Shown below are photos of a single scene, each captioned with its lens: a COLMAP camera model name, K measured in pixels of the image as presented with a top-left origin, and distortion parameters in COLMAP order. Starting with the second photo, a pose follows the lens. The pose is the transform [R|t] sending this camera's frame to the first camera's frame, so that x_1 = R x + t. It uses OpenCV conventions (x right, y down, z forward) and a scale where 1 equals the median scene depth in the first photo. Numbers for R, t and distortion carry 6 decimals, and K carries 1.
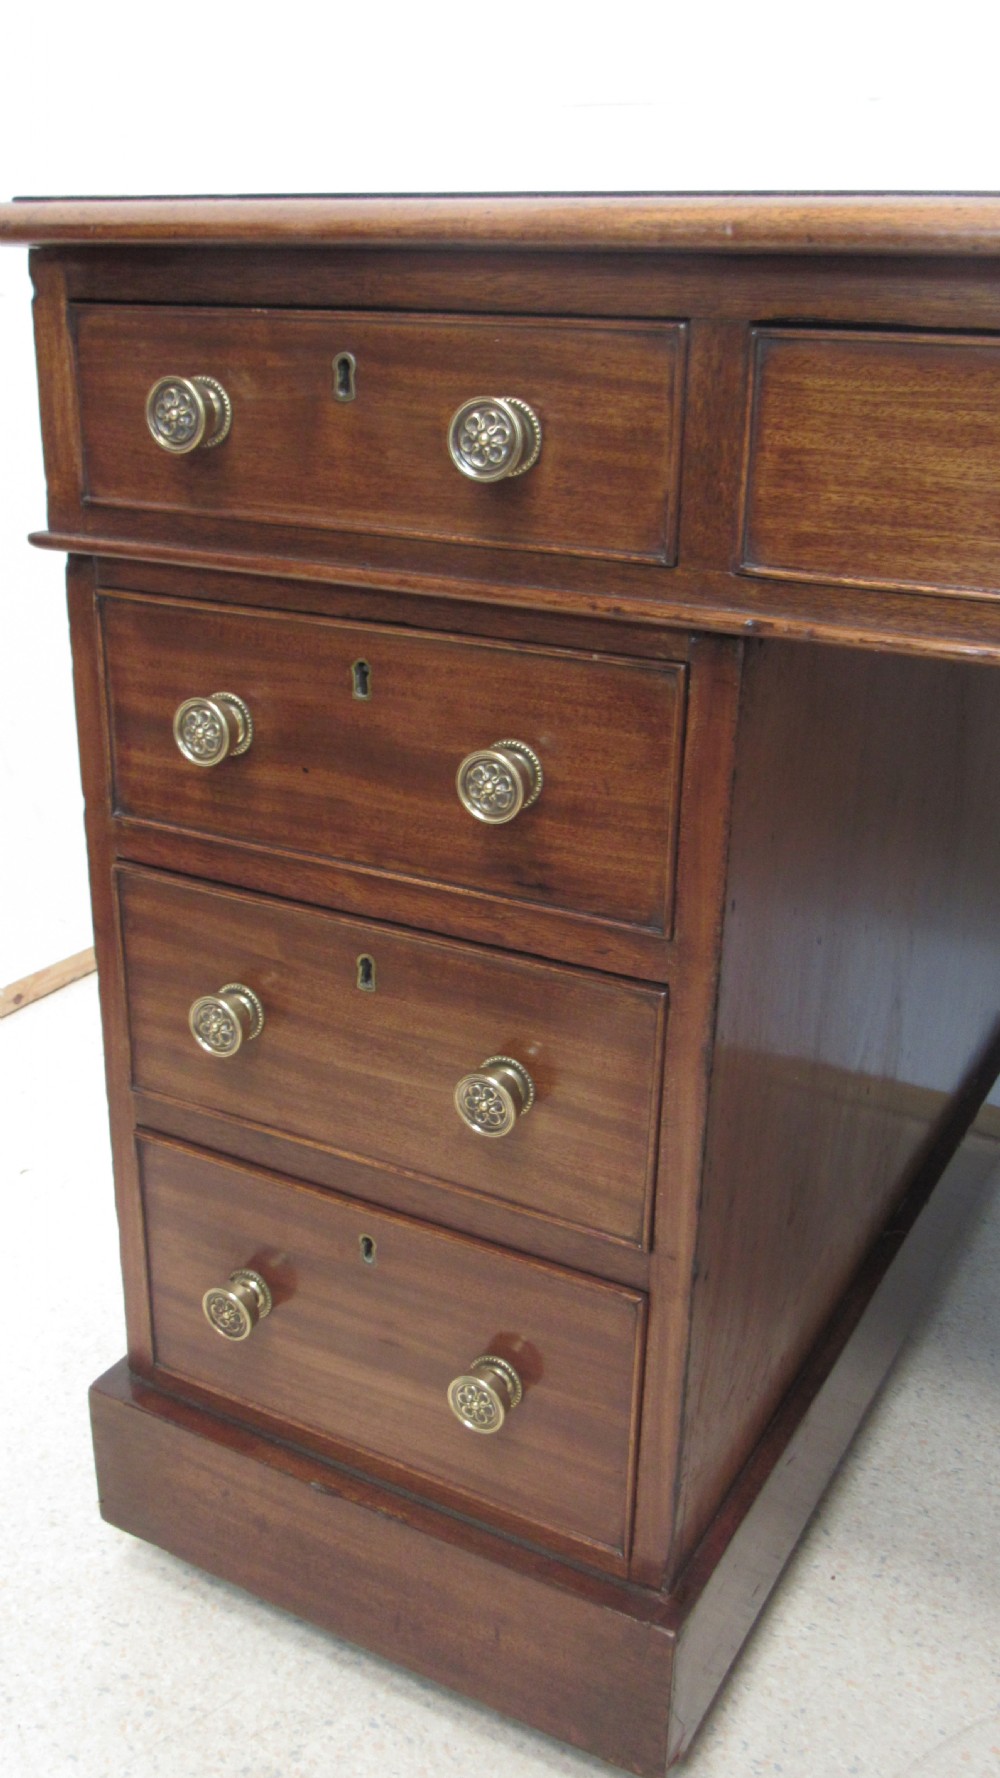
lens RADIAL K [[1622.7, 0, 496.4], [0, 1622.7, 901.2], [0, 0, 1]] dist [-0.046387, 0.000000]
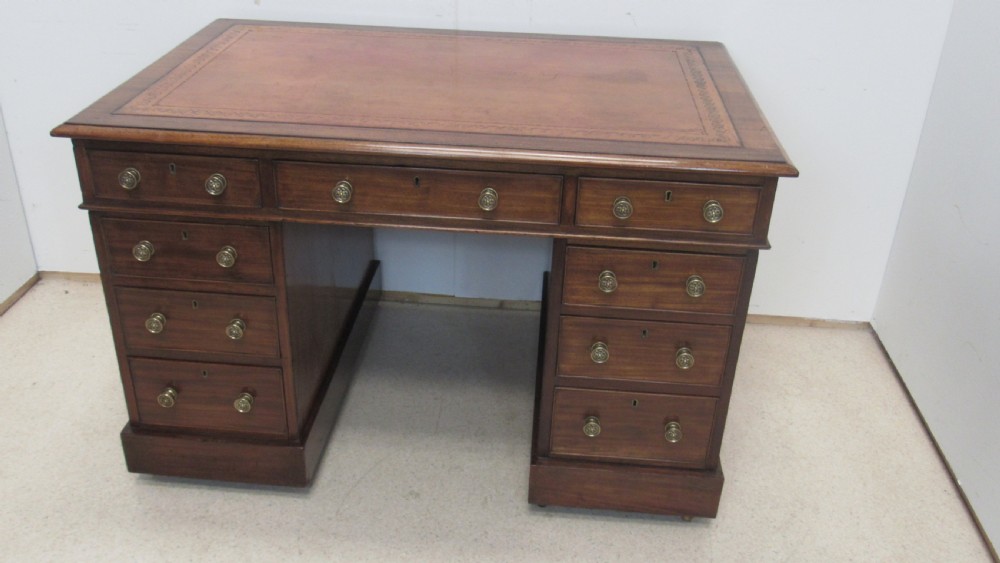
lens RADIAL K [[912.7, 0, 507.7], [0, 912.7, 286.4], [0, 0, 1]] dist [-0.046387, 0.000000]
pose [[0.905164, -0.189305, 0.380581, -0.226512], [0.133386, 0.976628, 0.168542, -0.271349], [-0.403592, -0.101794, 0.909259, -1.307710]]
